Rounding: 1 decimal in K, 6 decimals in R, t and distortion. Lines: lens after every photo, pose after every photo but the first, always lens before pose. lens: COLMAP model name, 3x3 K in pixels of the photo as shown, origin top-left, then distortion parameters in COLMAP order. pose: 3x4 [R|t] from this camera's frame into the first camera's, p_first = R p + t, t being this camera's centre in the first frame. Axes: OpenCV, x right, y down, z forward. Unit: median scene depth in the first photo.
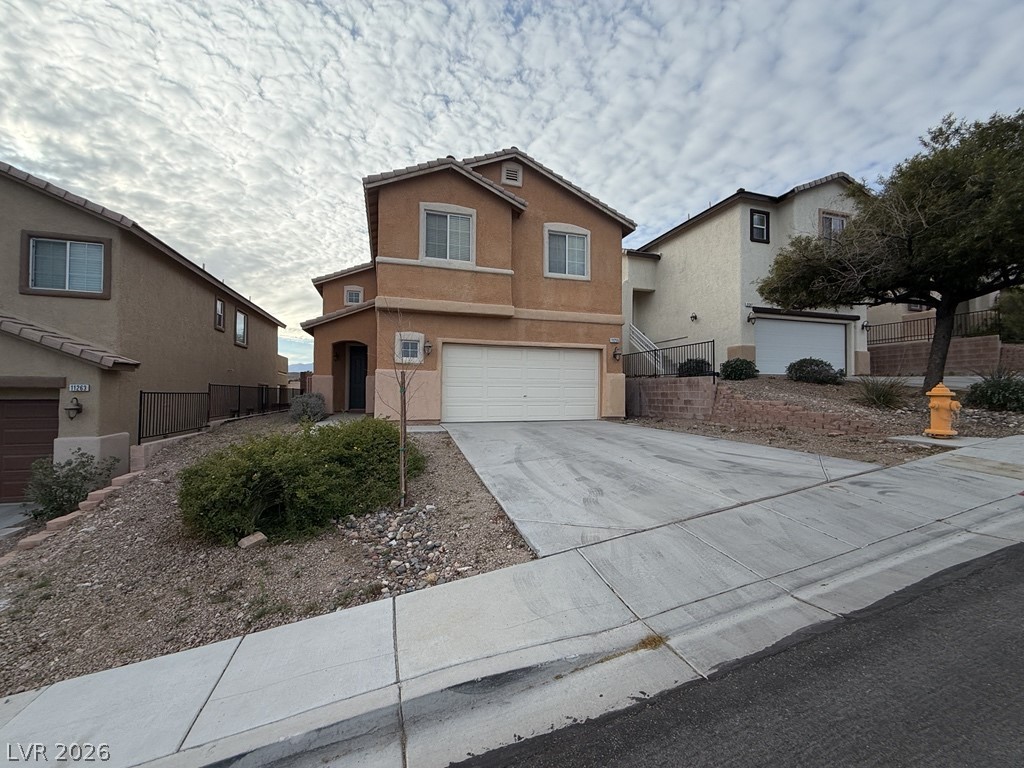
lens RADIAL K [[409.1, 0, 513.1], [0, 409.1, 384.8], [0, 0, 1]] dist [0.001651, -0.000640]
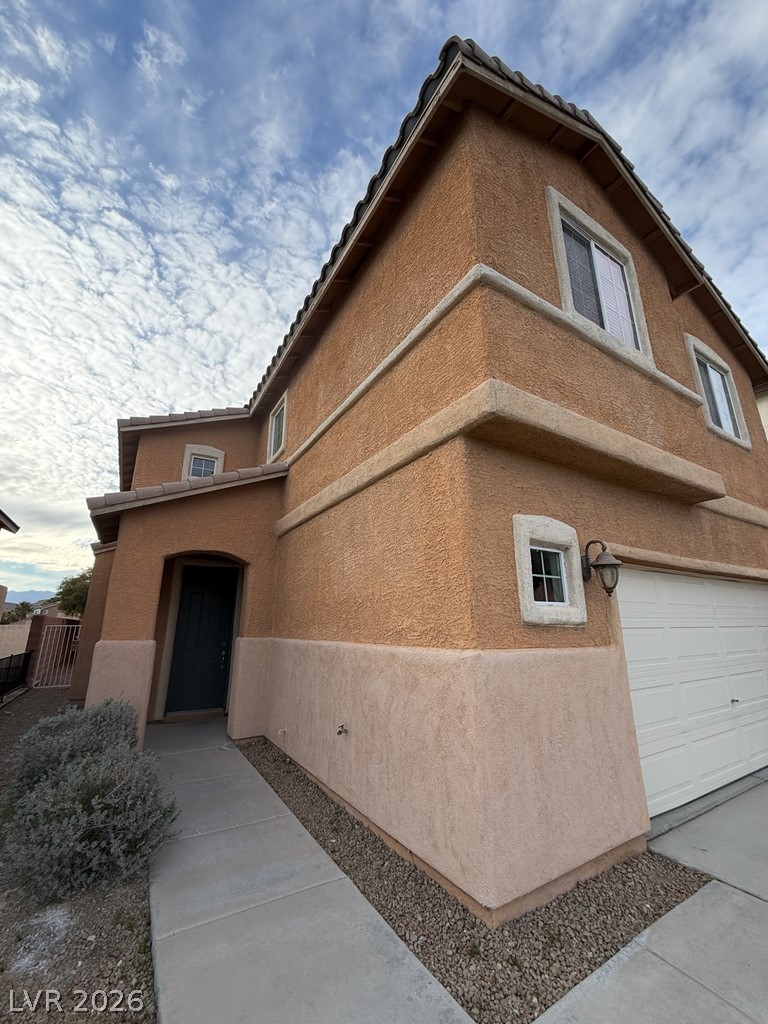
lens RADIAL K [[409.1, 0, 383.6], [0, 409.1, 510.8], [0, 0, 1]] dist [0.001651, -0.000640]
pose [[0.969372, 0.050950, 0.240254, -0.328086], [0.008035, 0.971142, -0.238368, -0.045373], [-0.245466, 0.232998, 0.940988, 0.545240]]
